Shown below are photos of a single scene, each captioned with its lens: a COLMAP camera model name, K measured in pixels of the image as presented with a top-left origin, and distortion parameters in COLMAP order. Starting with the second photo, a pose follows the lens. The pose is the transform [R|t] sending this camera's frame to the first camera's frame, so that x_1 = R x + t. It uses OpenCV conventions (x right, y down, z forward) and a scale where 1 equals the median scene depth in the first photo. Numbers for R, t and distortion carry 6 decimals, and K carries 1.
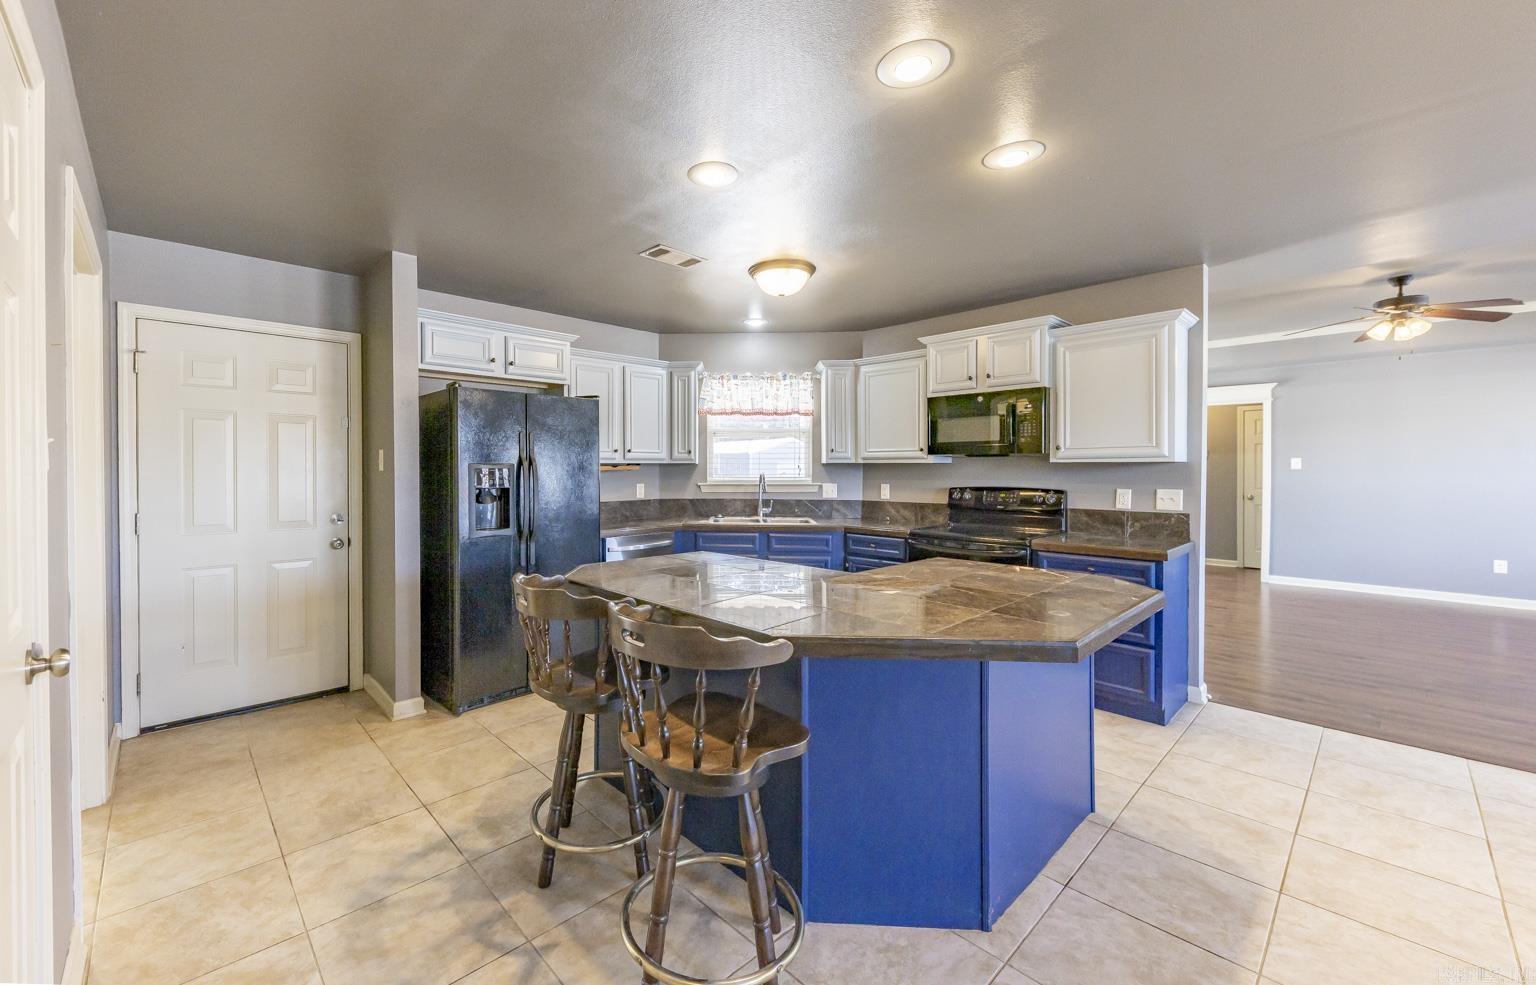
lens RADIAL K [[609.6, 0, 709.1], [0, 609.6, 475.7], [0, 0, 1]] dist [0.004513, -0.000419]
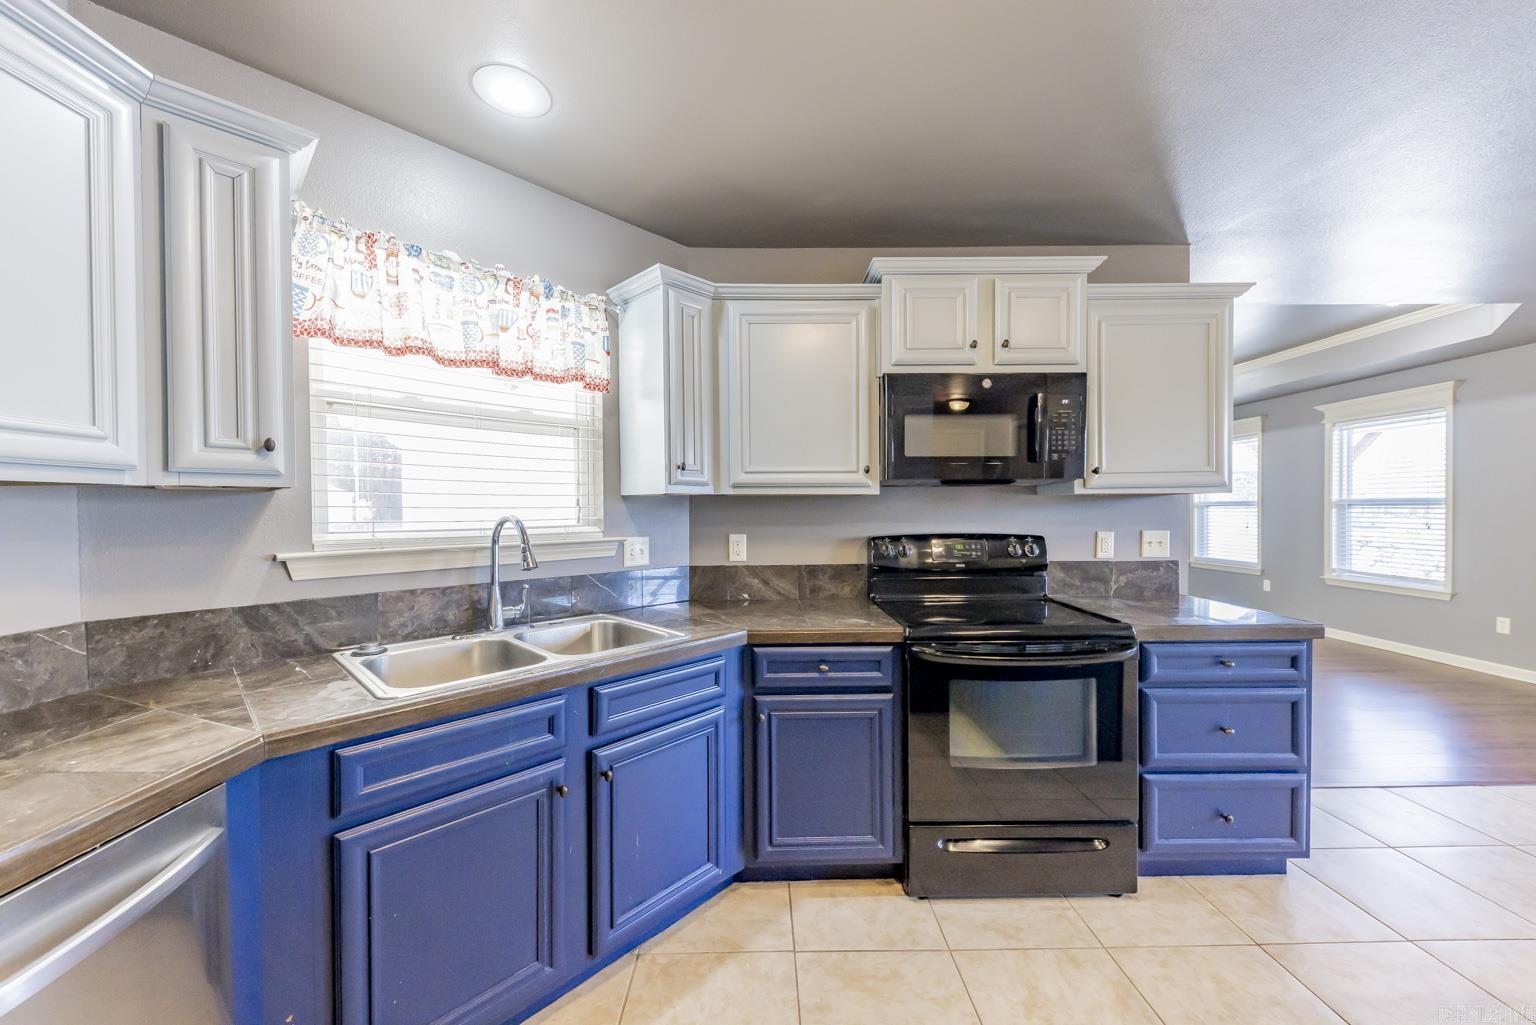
lens RADIAL K [[567.5, 0, 774.0], [0, 567.5, 514.6], [0, 0, 1]] dist [0.006410, -0.000263]
pose [[0.658072, -0.012217, 0.752856, -0.079342], [0.014946, 0.999883, 0.003161, -0.005417], [-0.752807, 0.009172, 0.658178, 0.688303]]
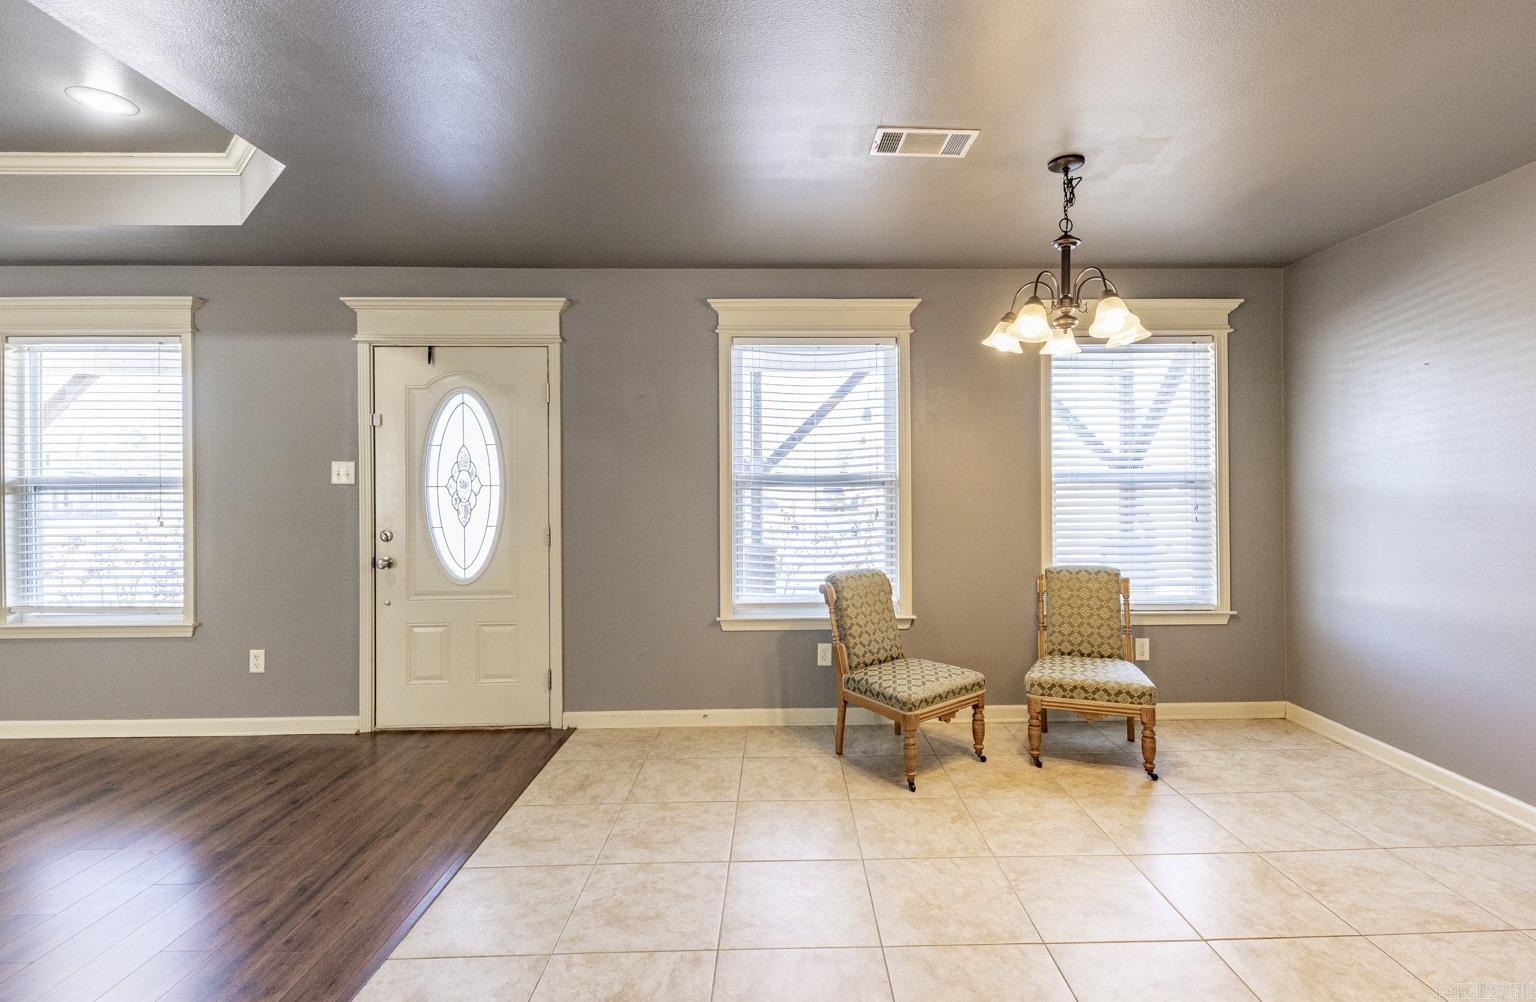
lens RADIAL K [[712.5, 0, 801.7], [0, 712.5, 480.7], [0, 0, 1]] dist [0.011782, -0.004867]
pose [[-0.762439, 0.006218, 0.647030, 0.415461], [0.014742, 0.999861, 0.007763, -0.006116], [-0.646892, 0.015457, -0.762425, 0.624409]]
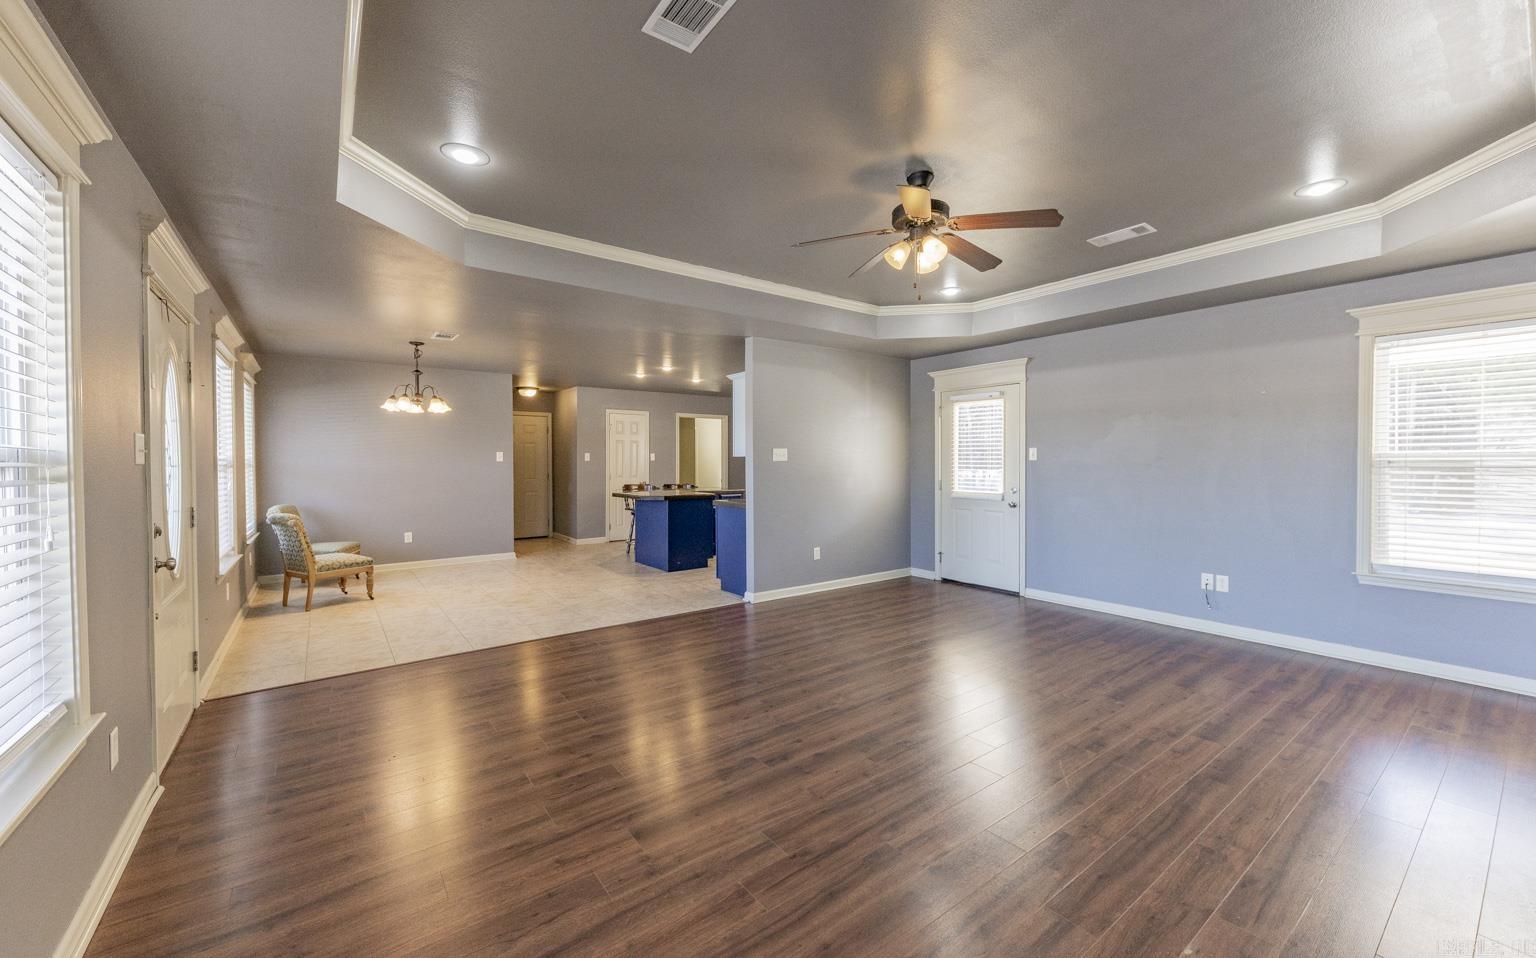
lens RADIAL K [[599.9, 0, 766.7], [0, 599.9, 468.6], [0, 0, 1]] dist [0.019251, 0.000141]
pose [[-0.094260, 0.018044, -0.995384, 1.830242], [-0.008745, 0.999782, 0.018952, -0.016619], [0.995509, 0.010491, -0.094082, 0.908520]]
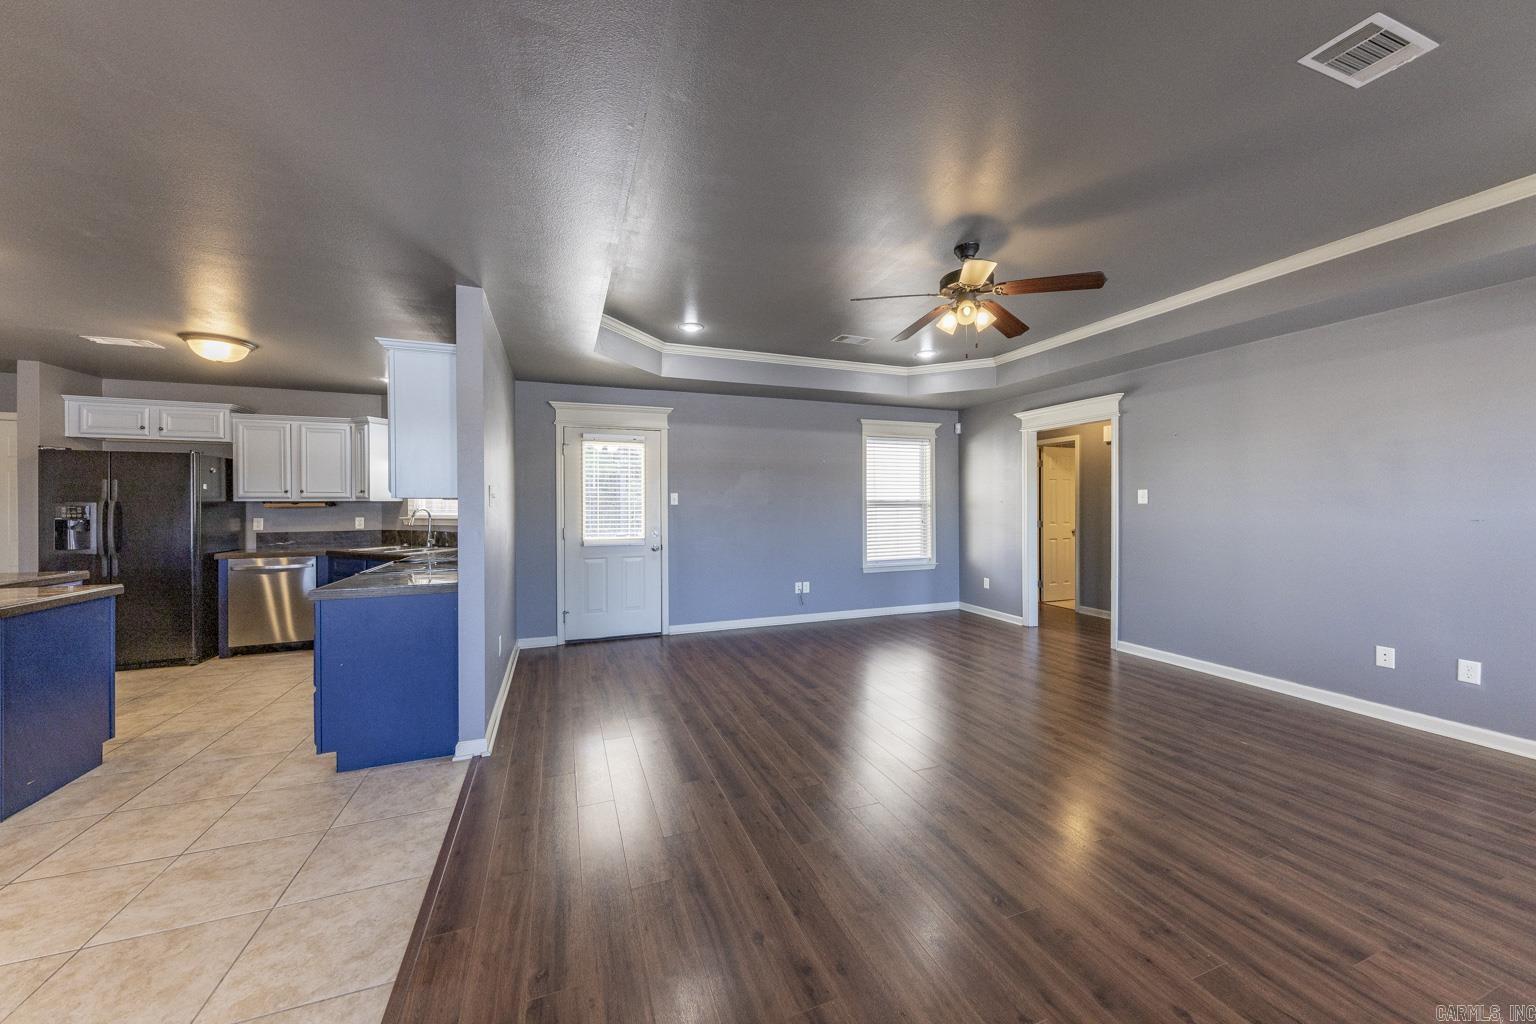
lens RADIAL K [[534.7, 0, 761.2], [0, 534.7, 505.8], [0, 0, 1]] dist [0.008407, -0.002745]
pose [[0.931173, -0.000486, -0.364577, 1.149018], [-0.002179, 0.999974, -0.006899, -0.005170], [0.364571, 0.007219, 0.931148, 0.308198]]
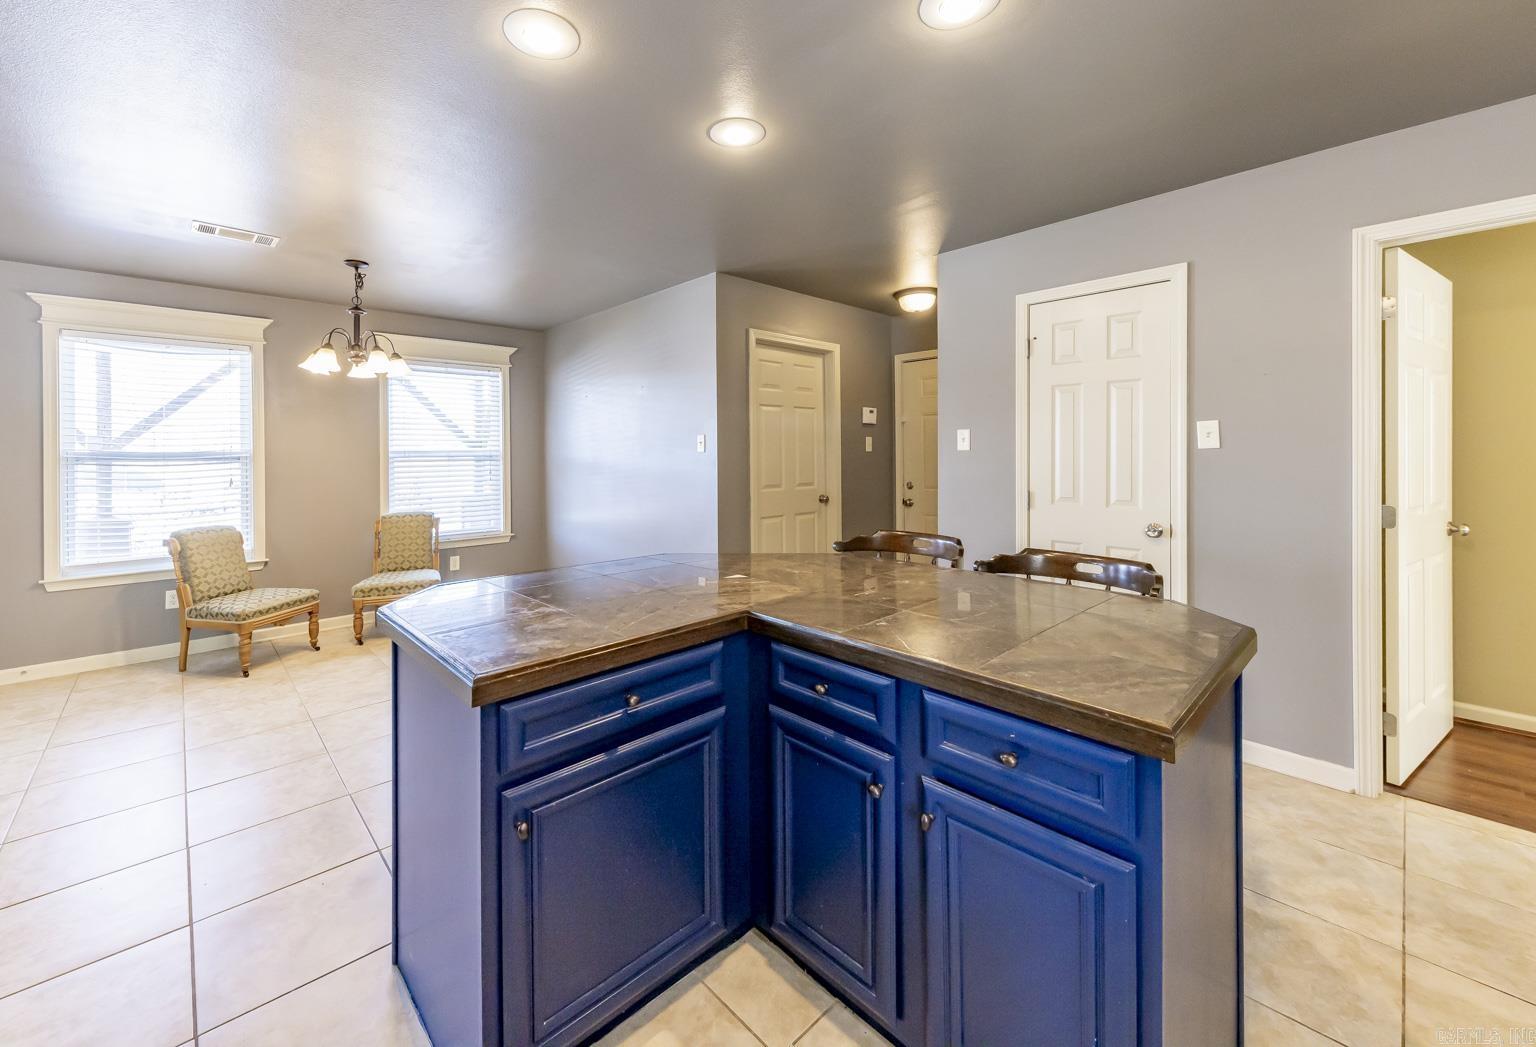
lens RADIAL K [[602.0, 0, 744.5], [0, 602.0, 452.6], [0, 0, 1]] dist [0.006217, -0.002654]
pose [[-0.999800, 0.009772, -0.017433, 0.131836], [0.009583, 0.999894, 0.010943, -0.006788], [0.017538, 0.010774, -0.999788, 0.850634]]
